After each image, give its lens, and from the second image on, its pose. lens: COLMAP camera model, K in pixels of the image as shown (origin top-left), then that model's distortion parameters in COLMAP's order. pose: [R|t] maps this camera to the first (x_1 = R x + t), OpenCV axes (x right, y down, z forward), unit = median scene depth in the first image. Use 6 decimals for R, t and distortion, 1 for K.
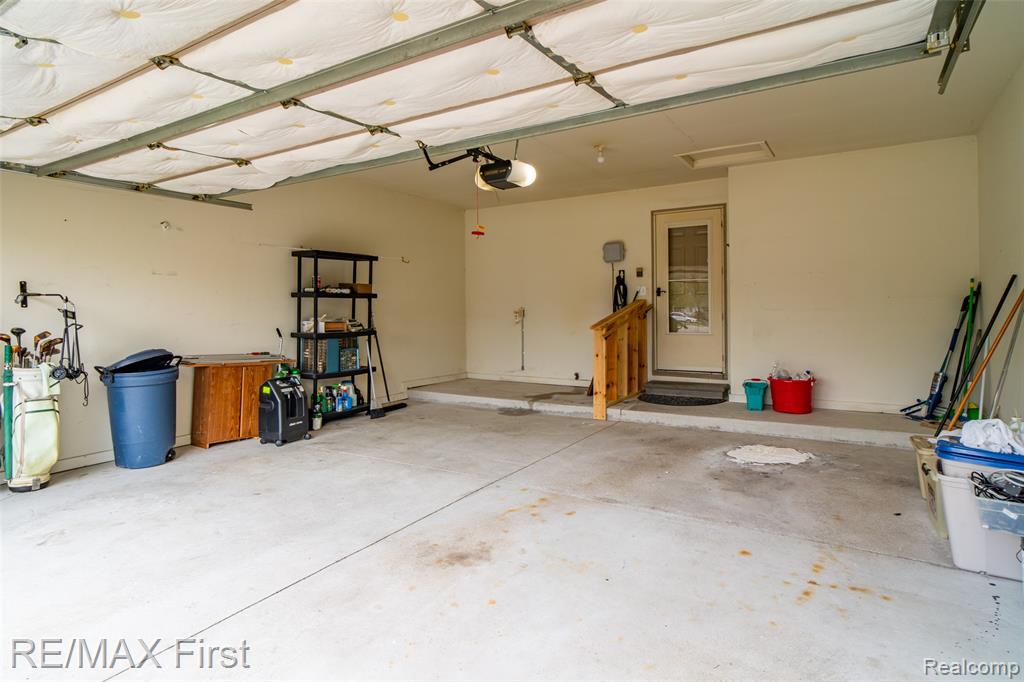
lens RADIAL K [[536.5, 0, 486.7], [0, 536.5, 310.2], [0, 0, 1]] dist [-0.003325, 0.002576]
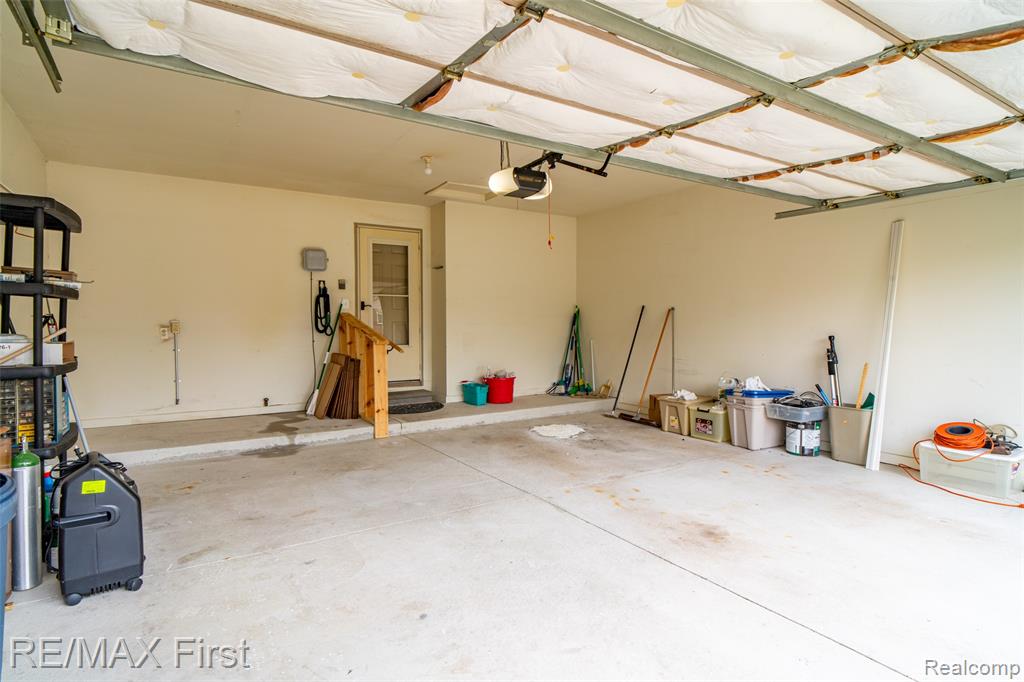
lens RADIAL K [[536.5, 0, 509.9], [0, 536.5, 336.9], [0, 0, 1]] dist [-0.003325, 0.002576]
pose [[0.440700, -0.014732, 0.897533, -0.603455], [-0.003600, 0.999828, 0.018179, 0.006546], [-0.897647, -0.011243, 0.440572, 0.416259]]
